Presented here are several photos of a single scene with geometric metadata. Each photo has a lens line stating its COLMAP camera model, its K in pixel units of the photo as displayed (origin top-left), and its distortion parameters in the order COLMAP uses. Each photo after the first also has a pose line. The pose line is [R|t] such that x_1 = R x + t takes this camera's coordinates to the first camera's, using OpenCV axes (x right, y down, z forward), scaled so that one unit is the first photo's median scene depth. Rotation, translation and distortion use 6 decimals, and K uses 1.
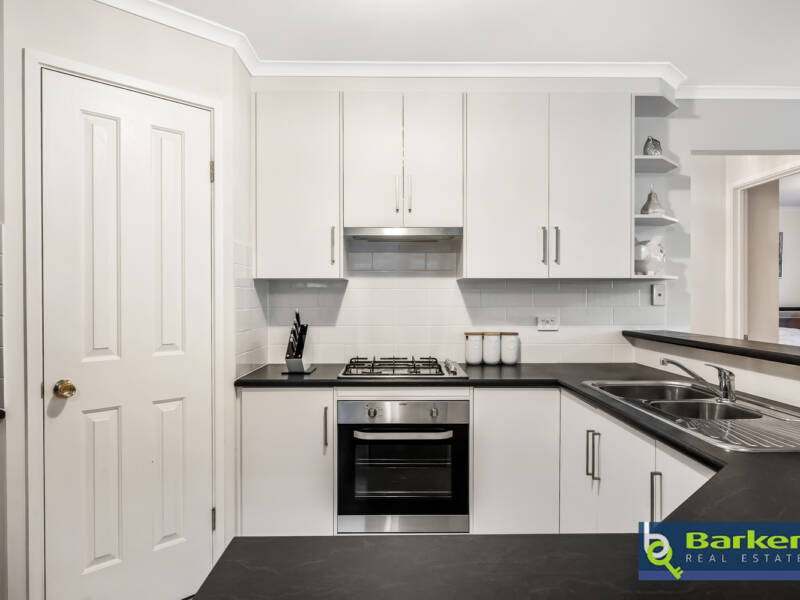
lens RADIAL K [[543.7, 0, 400.0], [0, 543.7, 300.0], [0, 0, 1]] dist [0.000103, -0.000254]
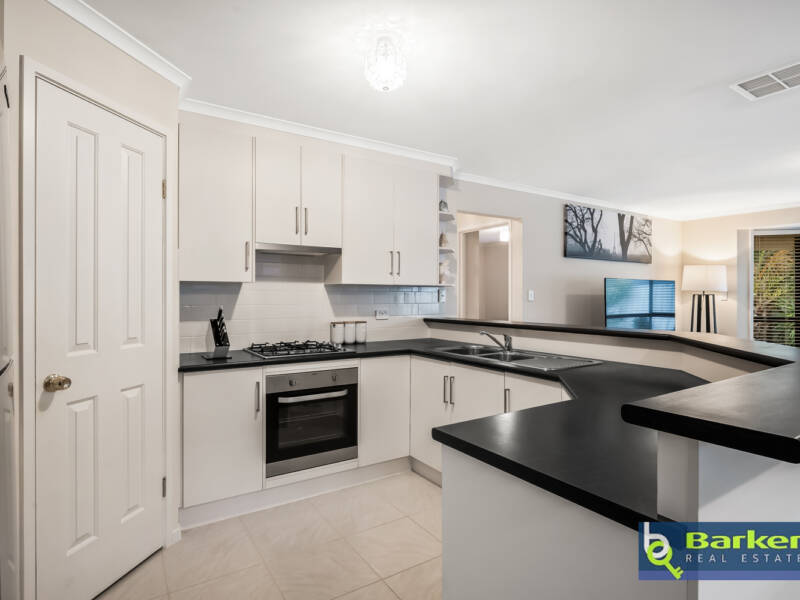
lens RADIAL K [[436.8, 0, 400.0], [0, 436.8, 295.7], [0, 0, 1]] dist [-0.003606, -0.000480]
pose [[0.849082, 0.003152, 0.528251, -0.385793], [0.002166, 0.999953, -0.009448, 0.002775], [-0.528256, 0.009166, 0.849036, -0.059407]]
